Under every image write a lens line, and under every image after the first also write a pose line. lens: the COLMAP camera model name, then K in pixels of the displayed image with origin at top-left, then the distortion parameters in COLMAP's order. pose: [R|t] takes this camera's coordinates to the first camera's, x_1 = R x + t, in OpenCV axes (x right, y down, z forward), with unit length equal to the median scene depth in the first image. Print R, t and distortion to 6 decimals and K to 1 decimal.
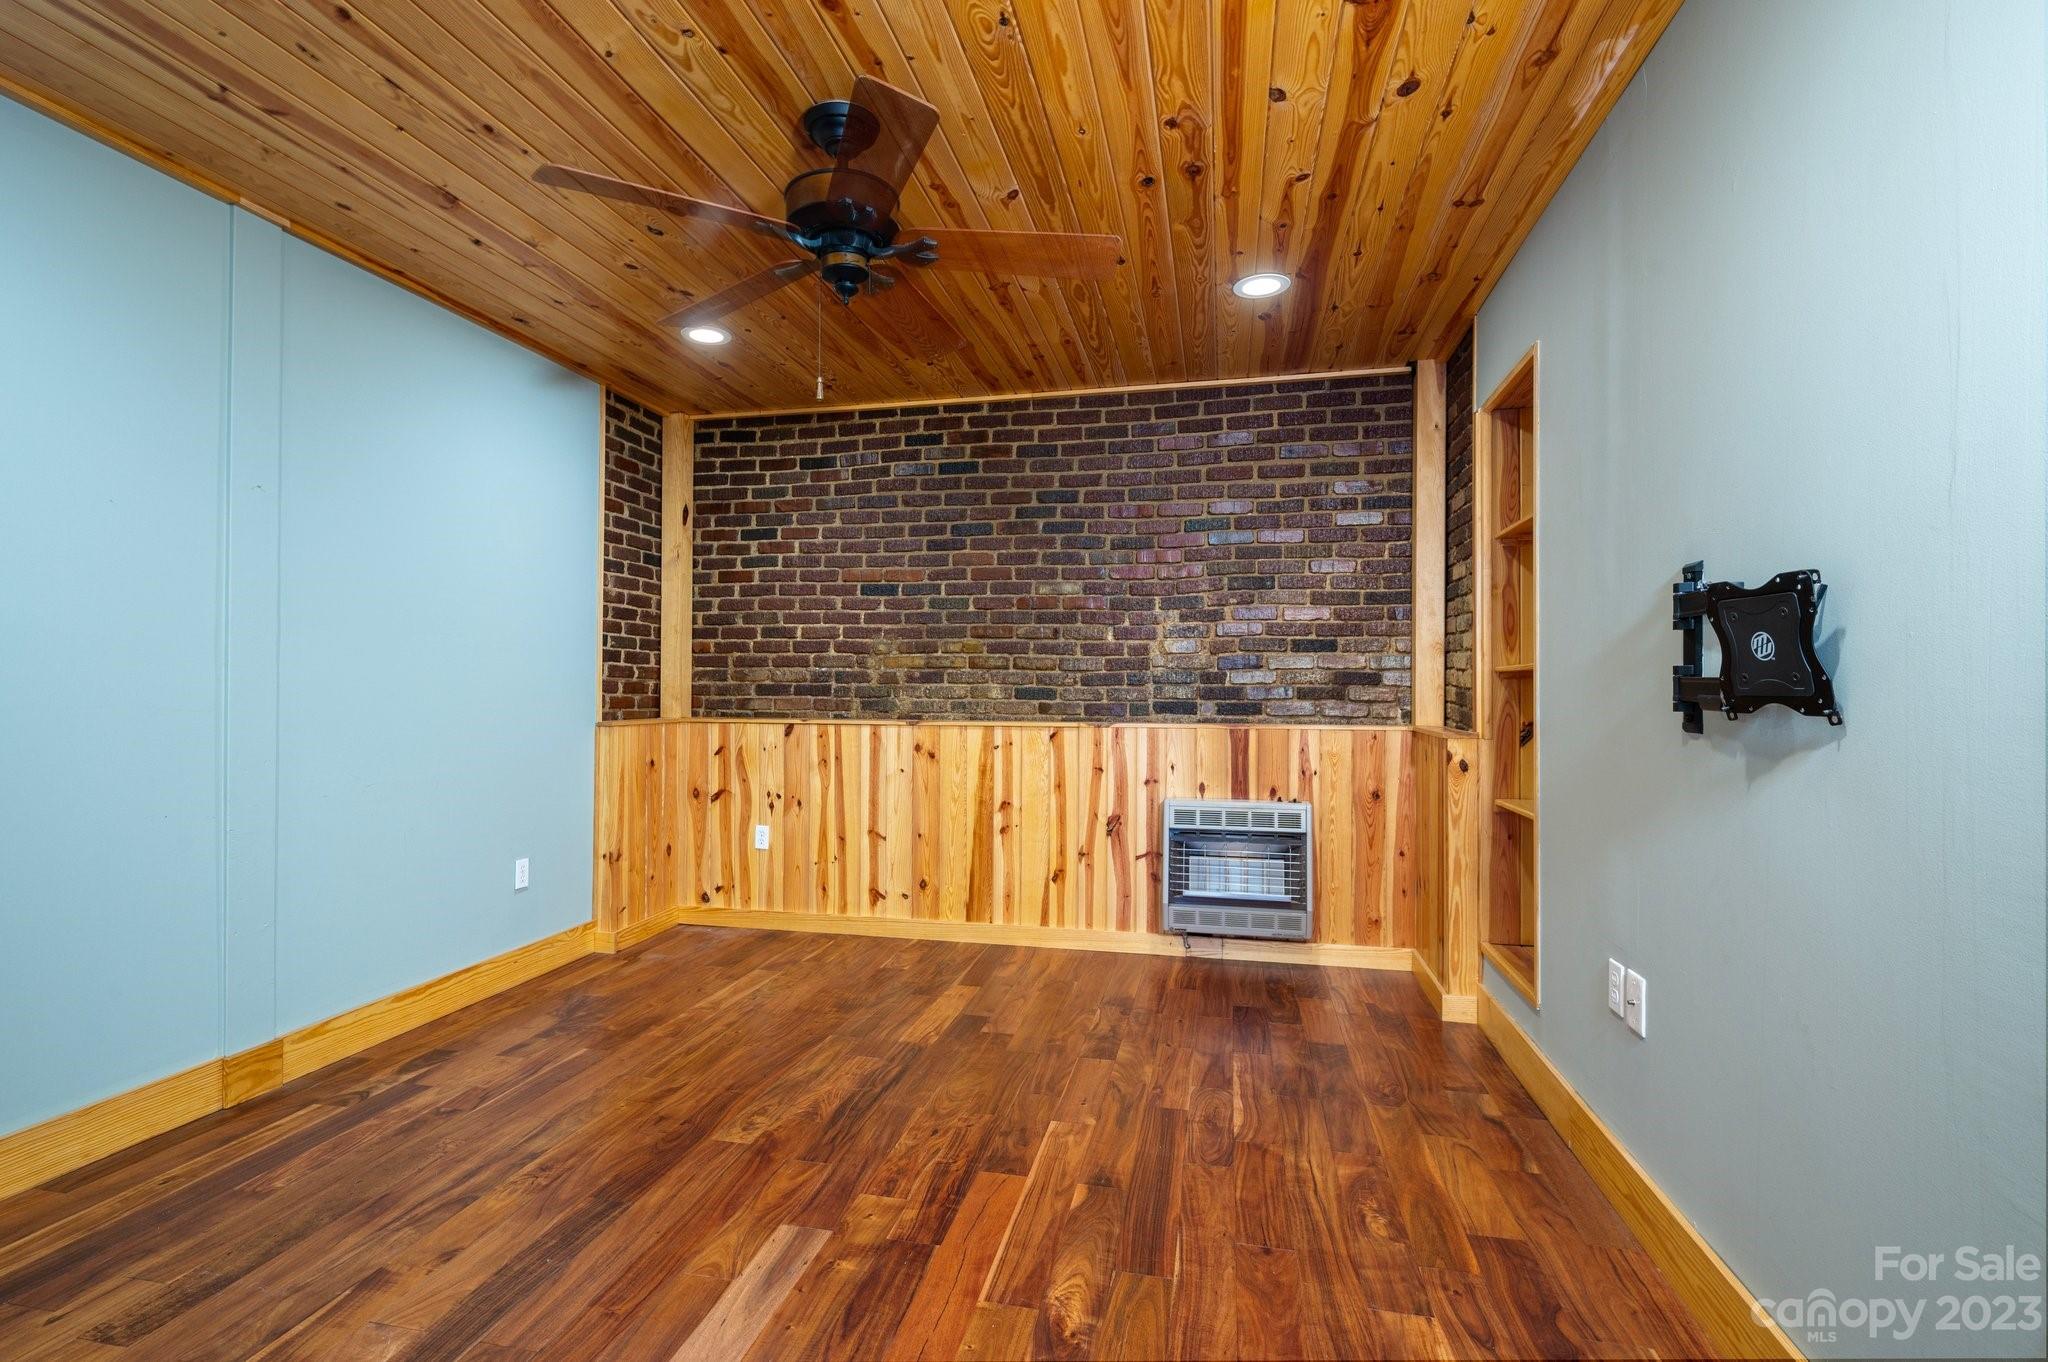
lens RADIAL K [[945.3, 0, 1024.0], [0, 945.3, 681.0], [0, 0, 1]] dist [-0.000890, 0.000081]
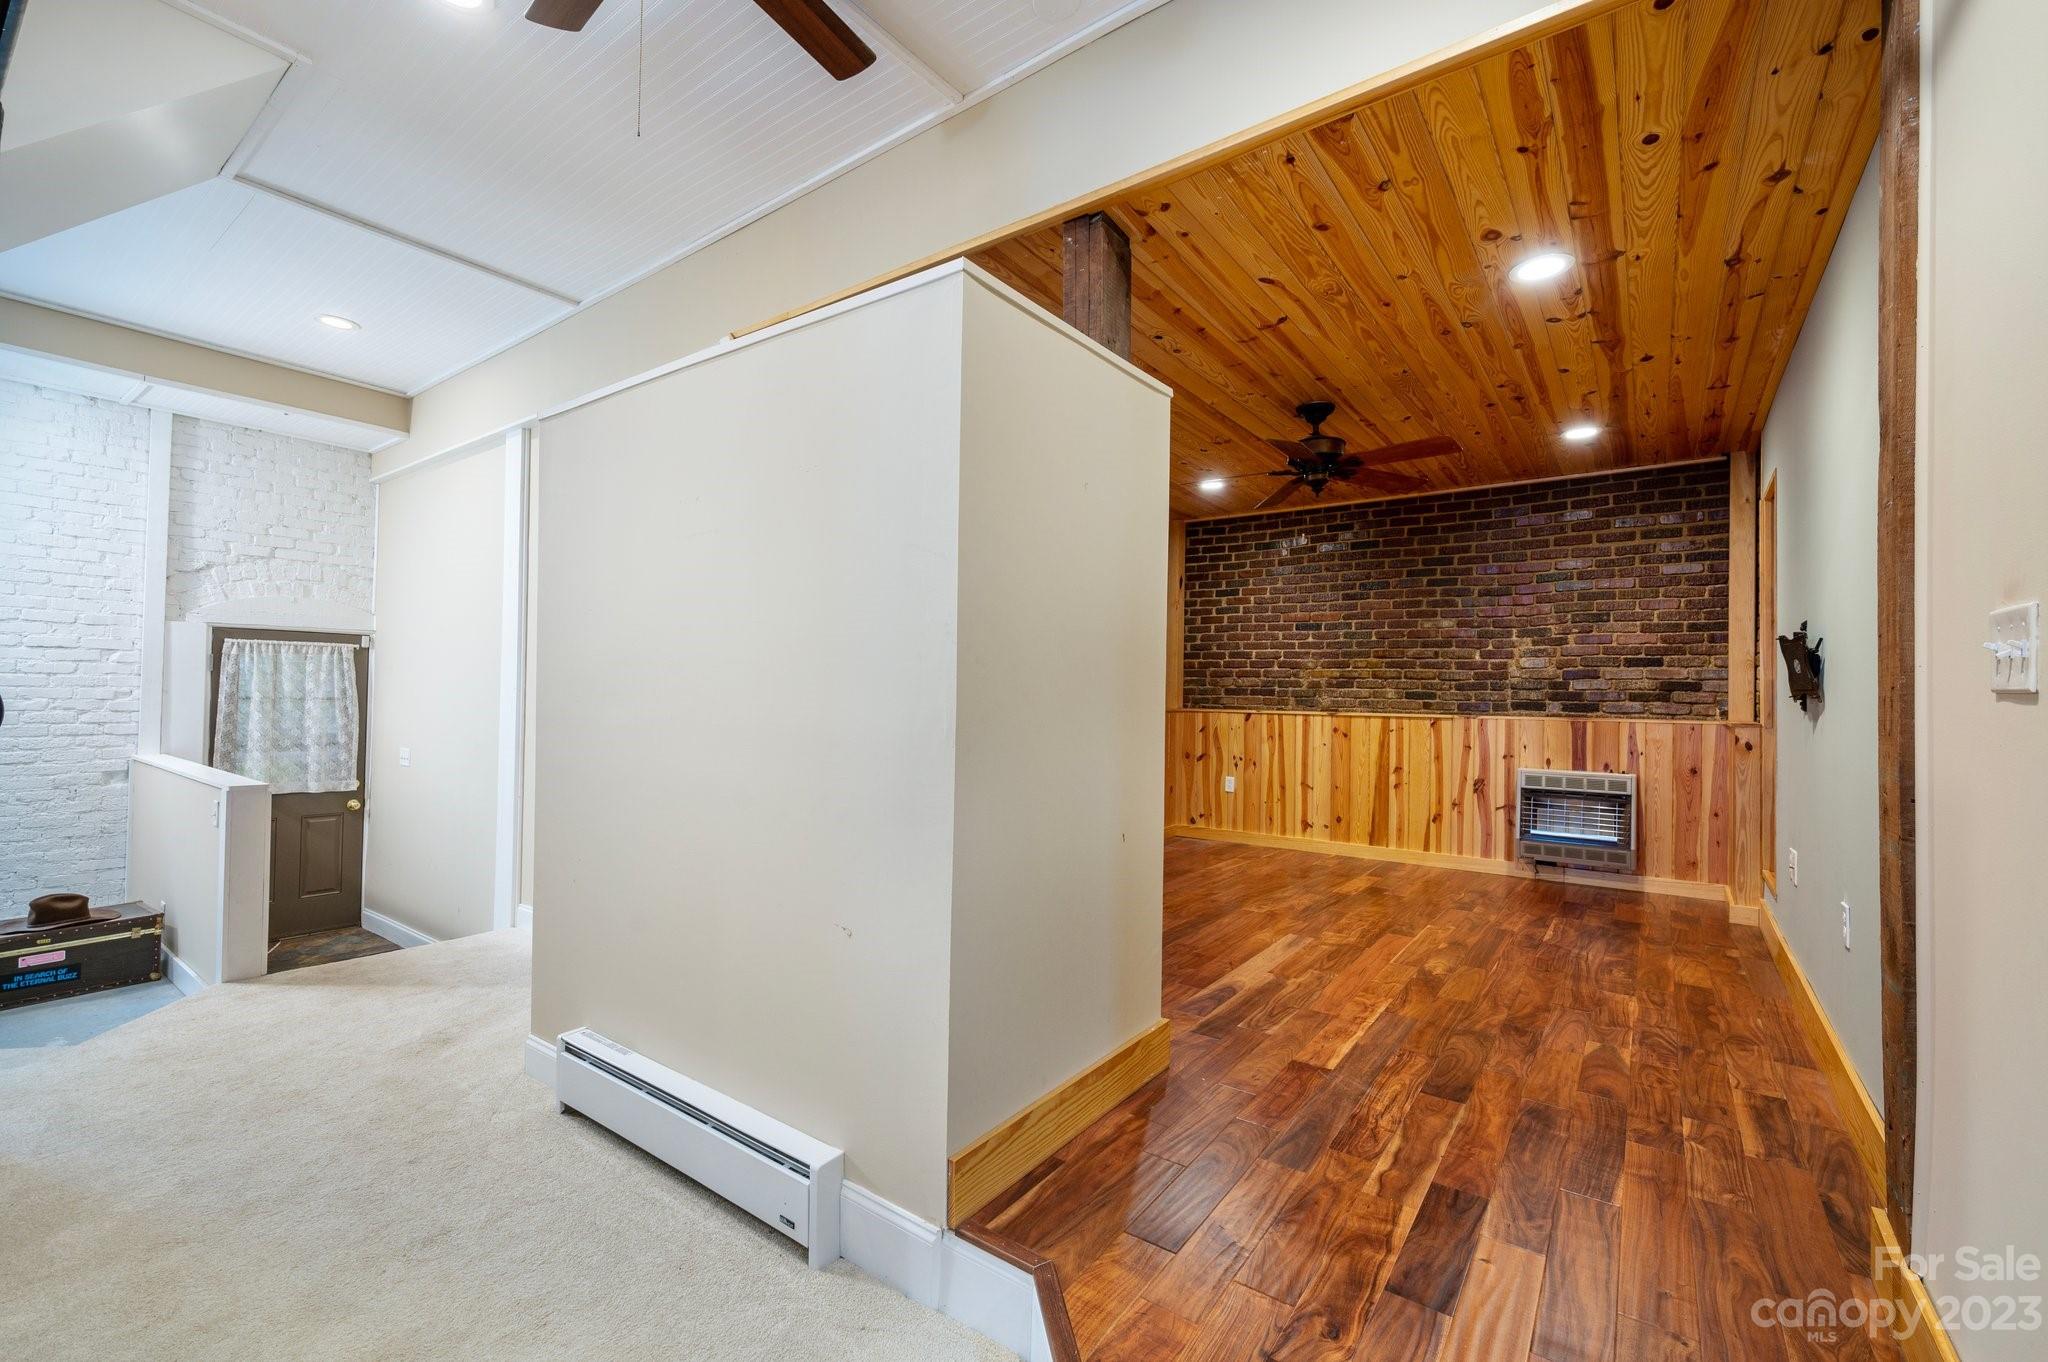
lens RADIAL K [[859.4, 0, 1019.1], [0, 859.4, 683.5], [0, 0, 1]] dist [-0.003046, -0.000305]
pose [[0.910553, 0.004865, -0.413363, -0.004531], [-0.008928, 0.999929, -0.007898, 0.011503], [0.413295, 0.010882, 0.910532, -0.499651]]
